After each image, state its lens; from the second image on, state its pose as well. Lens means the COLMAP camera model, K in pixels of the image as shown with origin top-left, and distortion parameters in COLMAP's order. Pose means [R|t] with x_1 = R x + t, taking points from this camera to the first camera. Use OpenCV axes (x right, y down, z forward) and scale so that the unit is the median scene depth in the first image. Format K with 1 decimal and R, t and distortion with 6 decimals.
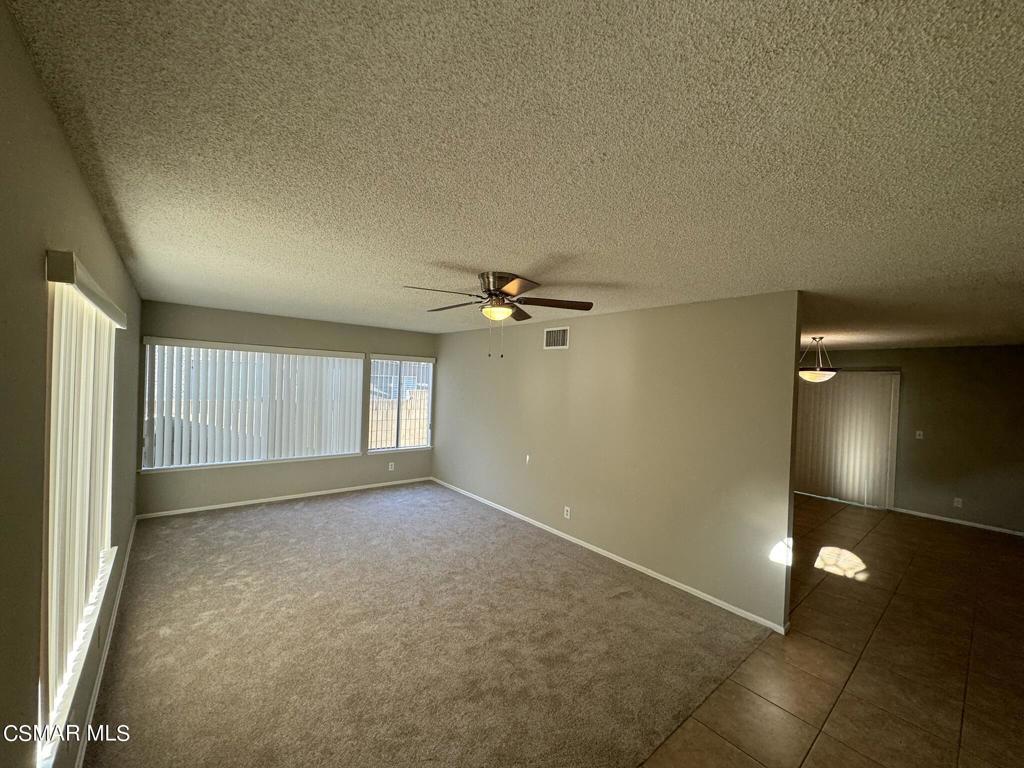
lens RADIAL K [[409.6, 0, 511.6], [0, 409.6, 381.5], [0, 0, 1]] dist [-0.002163, -0.000151]
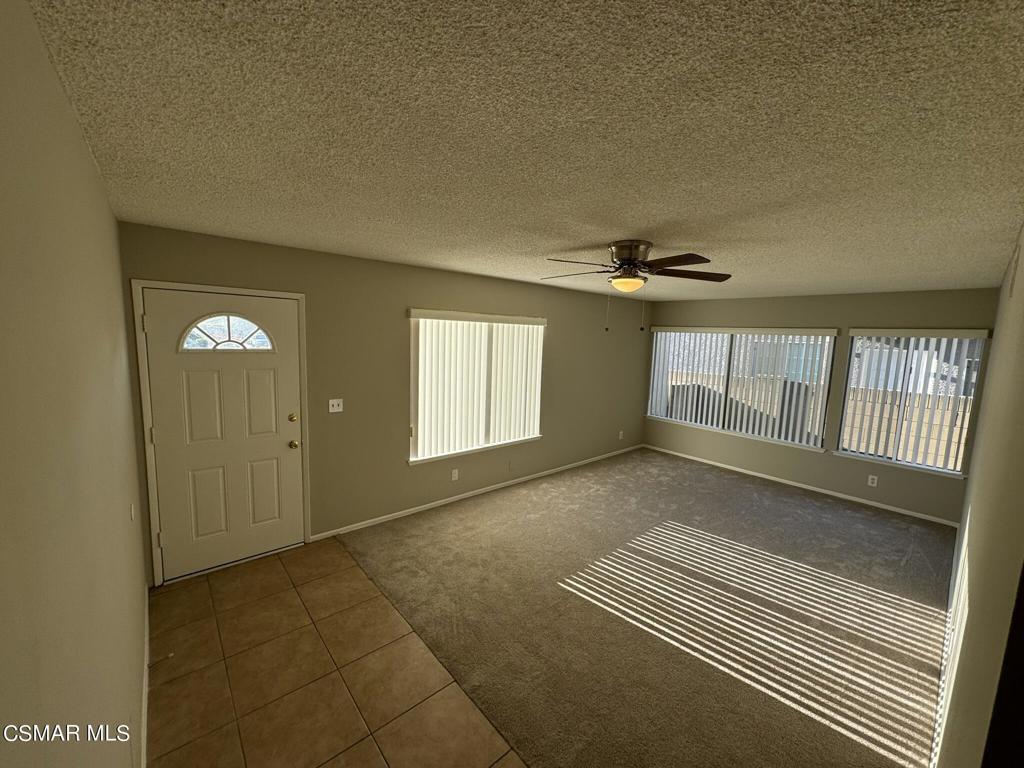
lens RADIAL K [[404.6, 0, 517.8], [0, 404.6, 388.2], [0, 0, 1]] dist [-0.000767, -0.000092]
pose [[0.033428, 0.083335, -0.995961, 0.523879], [-0.043906, 0.995678, 0.081838, 0.012156], [0.998476, 0.040993, 0.036943, 0.431288]]
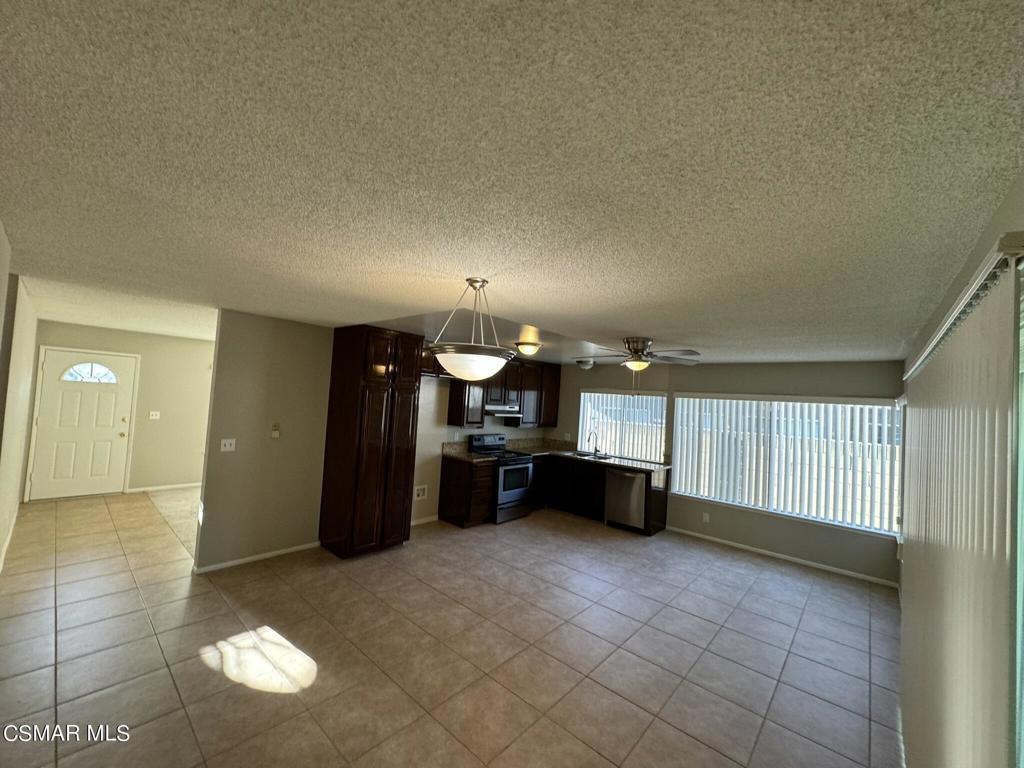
lens RADIAL K [[404.4, 0, 520.1], [0, 404.4, 384.9], [0, 0, 1]] dist [-0.002318, -0.000142]
pose [[0.160249, -0.061133, -0.985182, 0.725984], [-0.069908, 0.994871, -0.073105, 0.017344], [0.984598, 0.080587, 0.155153, 0.607081]]
